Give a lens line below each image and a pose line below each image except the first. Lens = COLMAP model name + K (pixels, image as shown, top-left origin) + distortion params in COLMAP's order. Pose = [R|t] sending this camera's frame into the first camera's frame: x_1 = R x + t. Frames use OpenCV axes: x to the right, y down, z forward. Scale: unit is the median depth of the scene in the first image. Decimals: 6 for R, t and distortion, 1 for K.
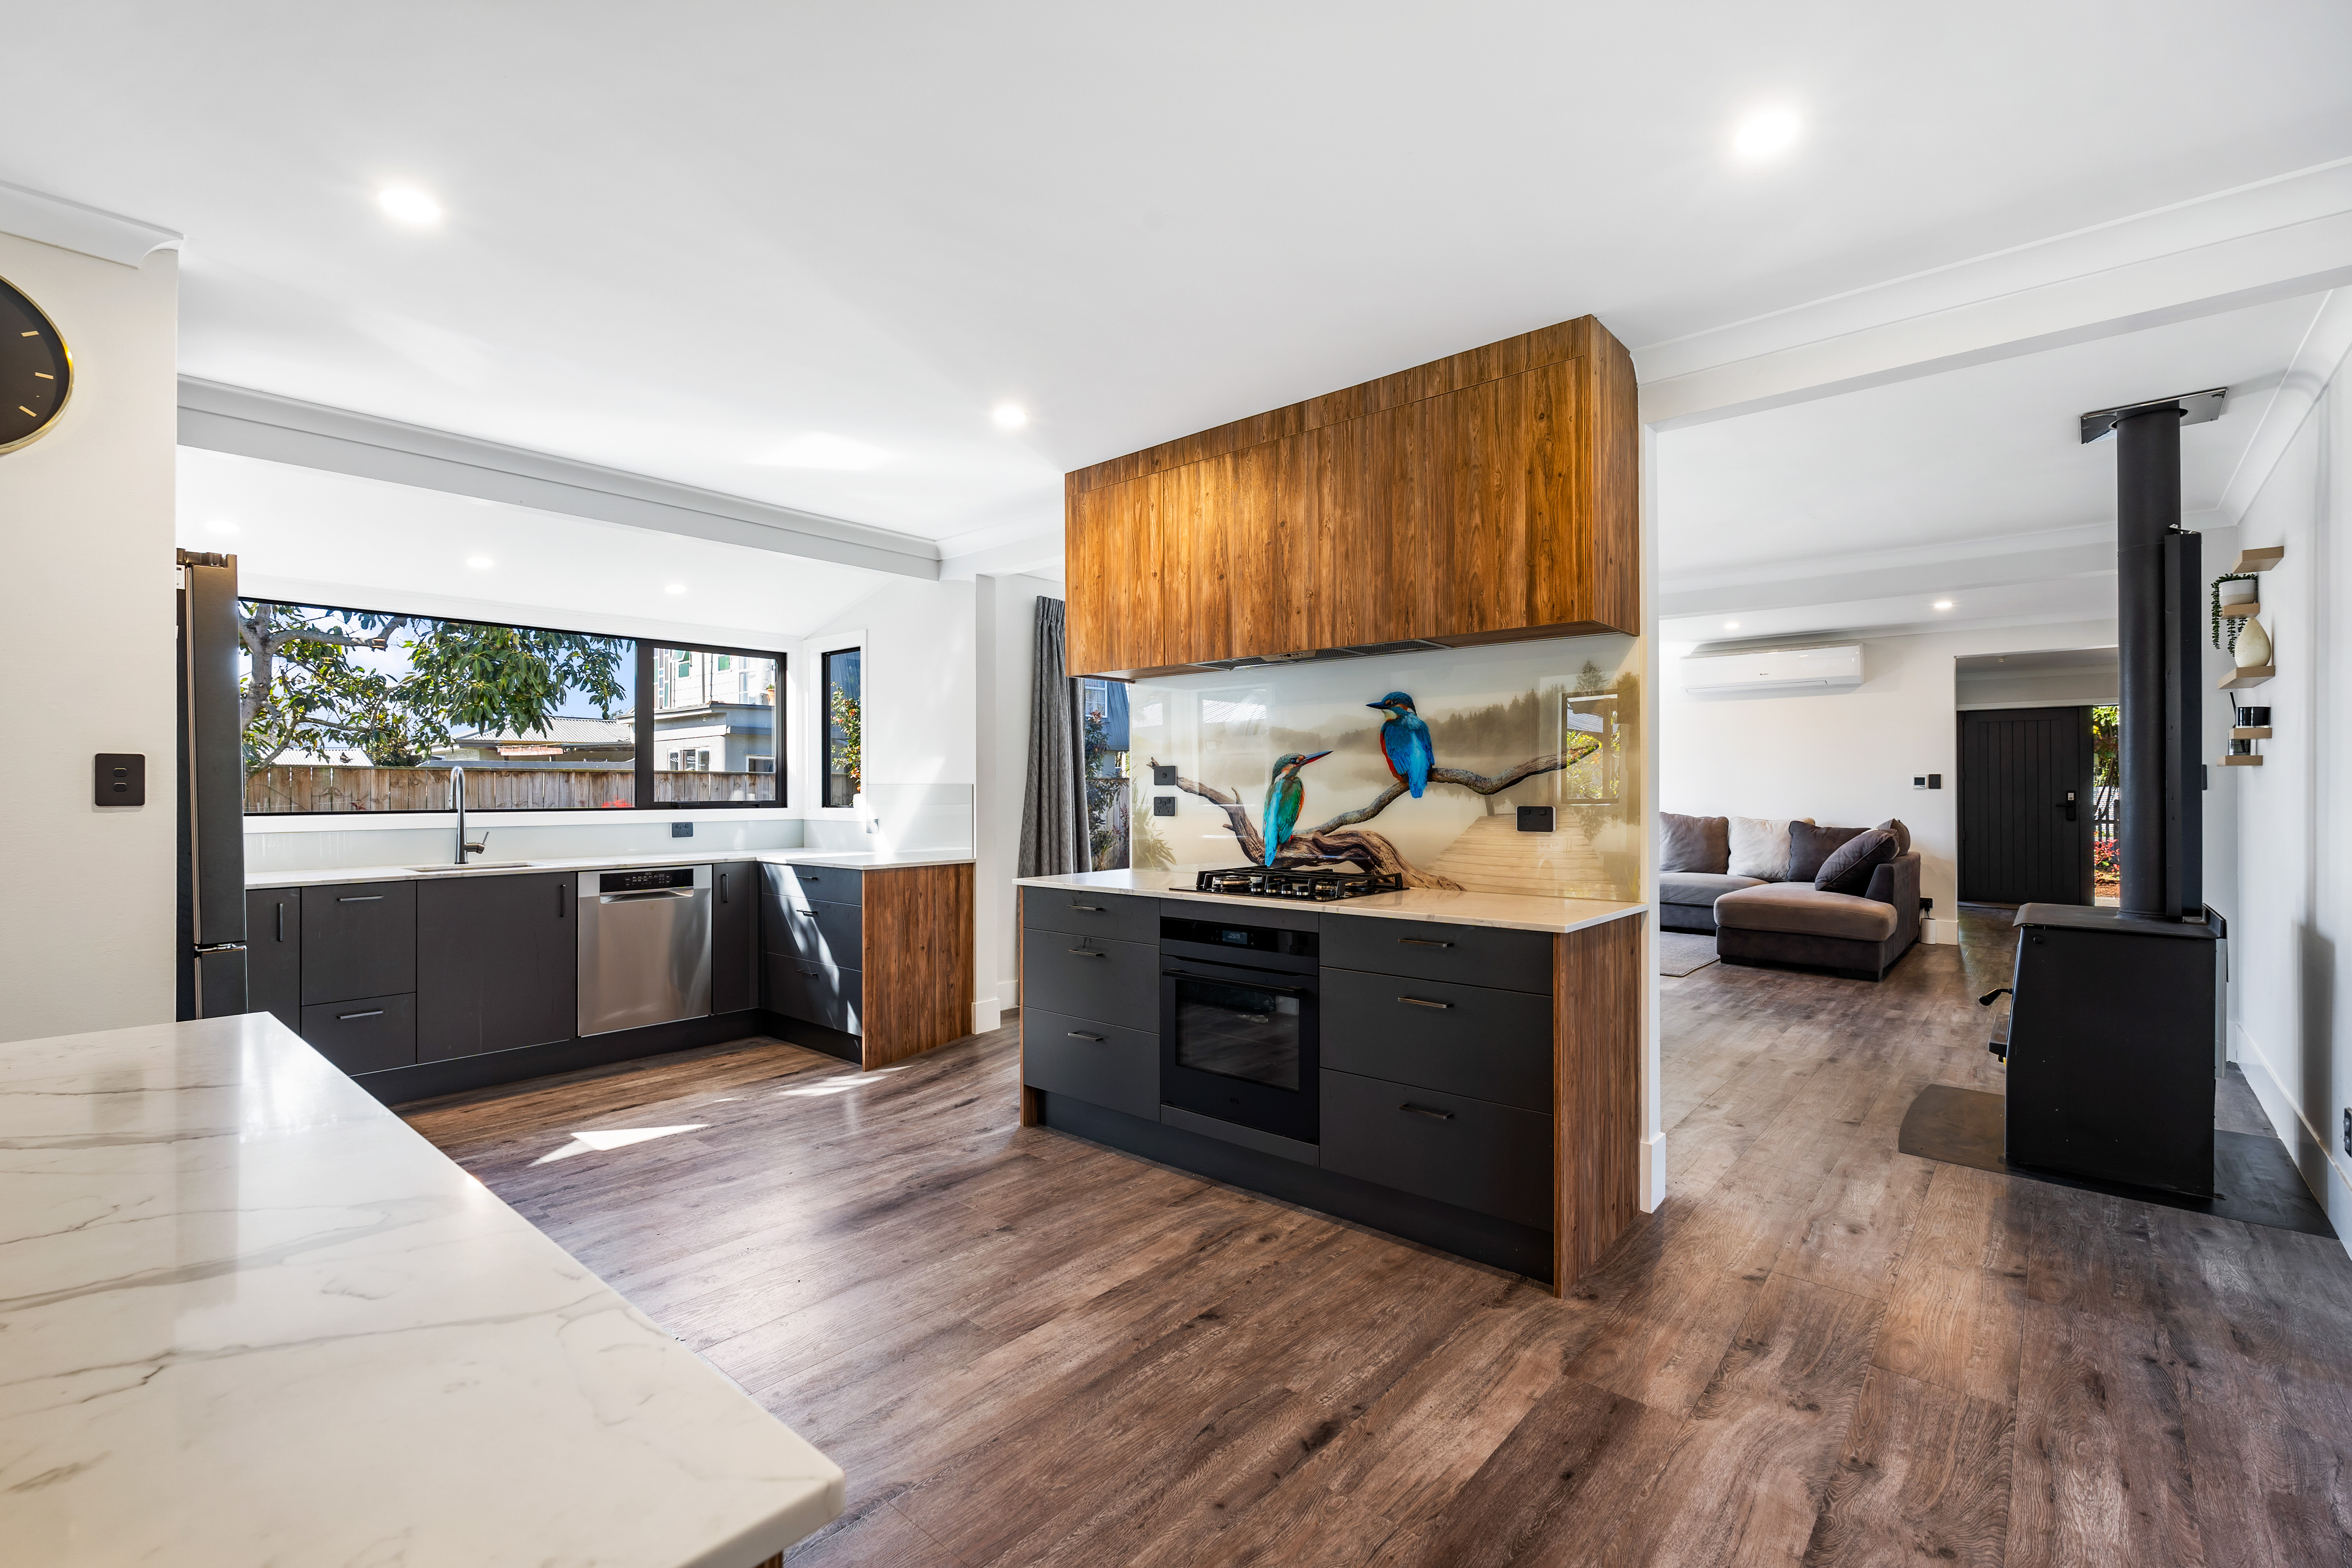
lens RADIAL K [[1049.3, 0, 1171.7], [0, 1049.3, 783.7], [0, 0, 1]] dist [-0.005422, 0.000737]
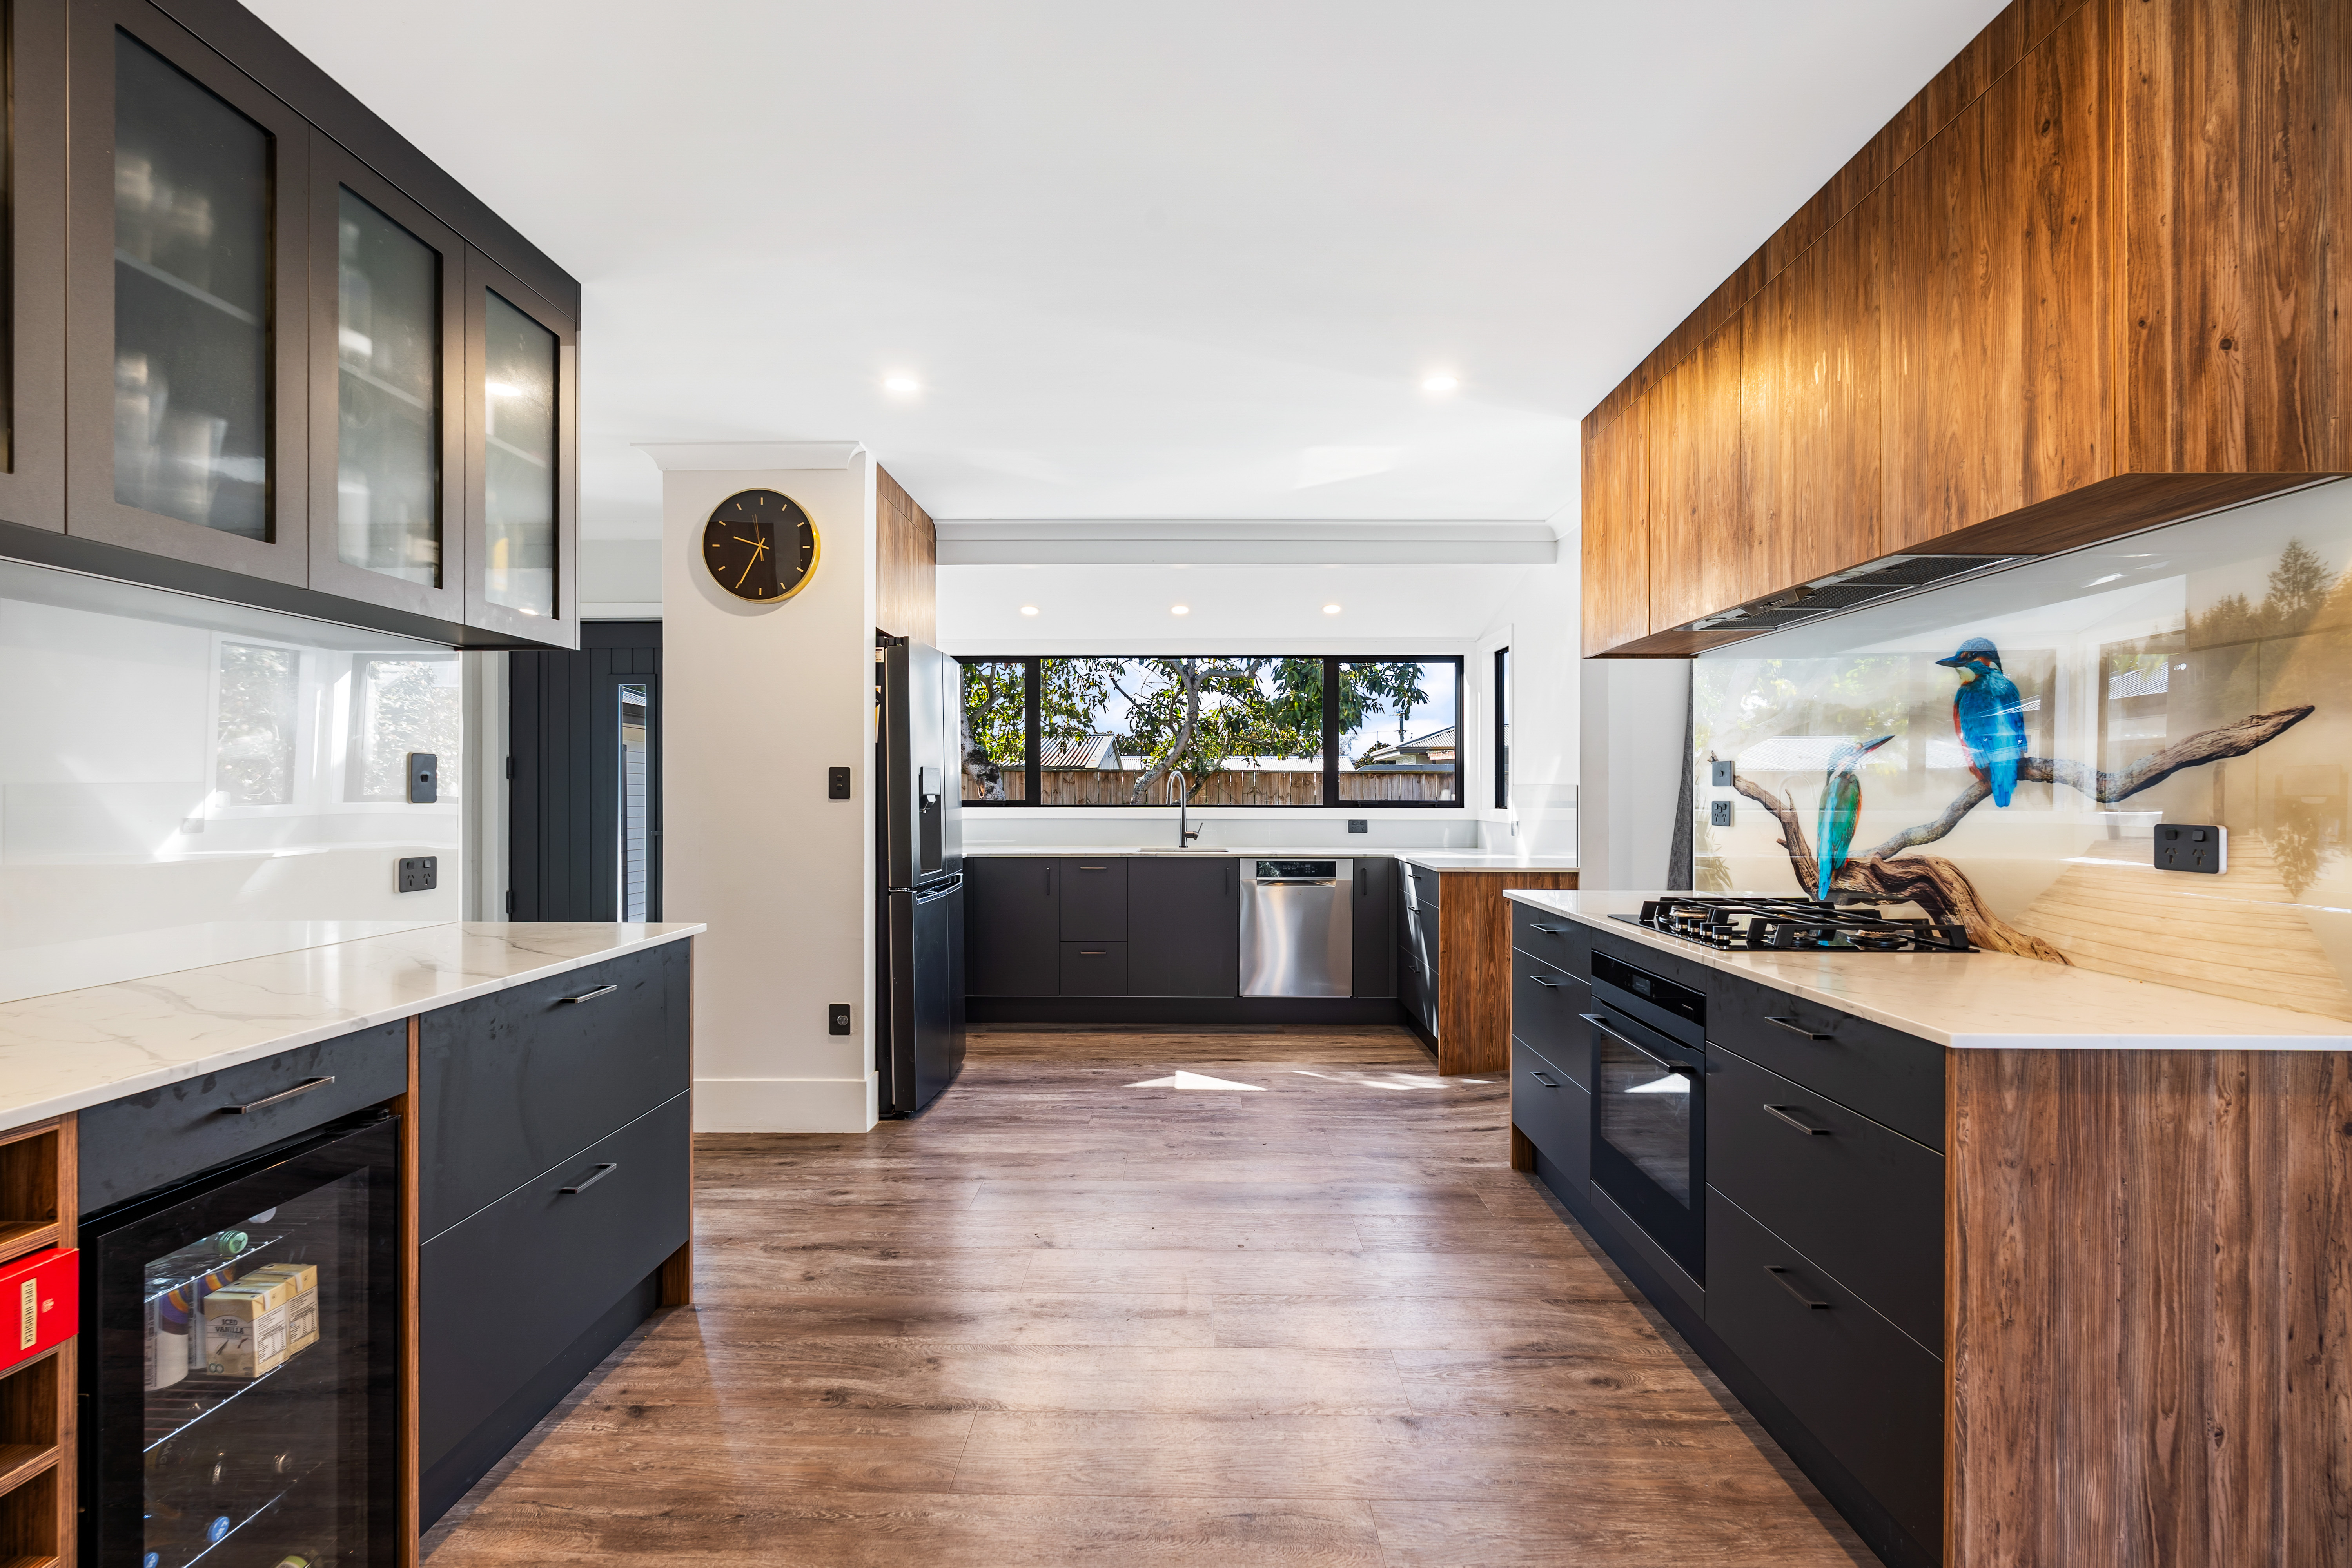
lens RADIAL K [[1049.3, 0, 1175.9], [0, 1049.3, 788.8], [0, 0, 1]] dist [-0.005422, 0.000737]
pose [[0.634877, 0.002060, -0.772610, 0.388755], [0.001713, 0.999990, 0.004073, -0.000263], [0.772611, -0.003909, 0.634867, 0.227478]]
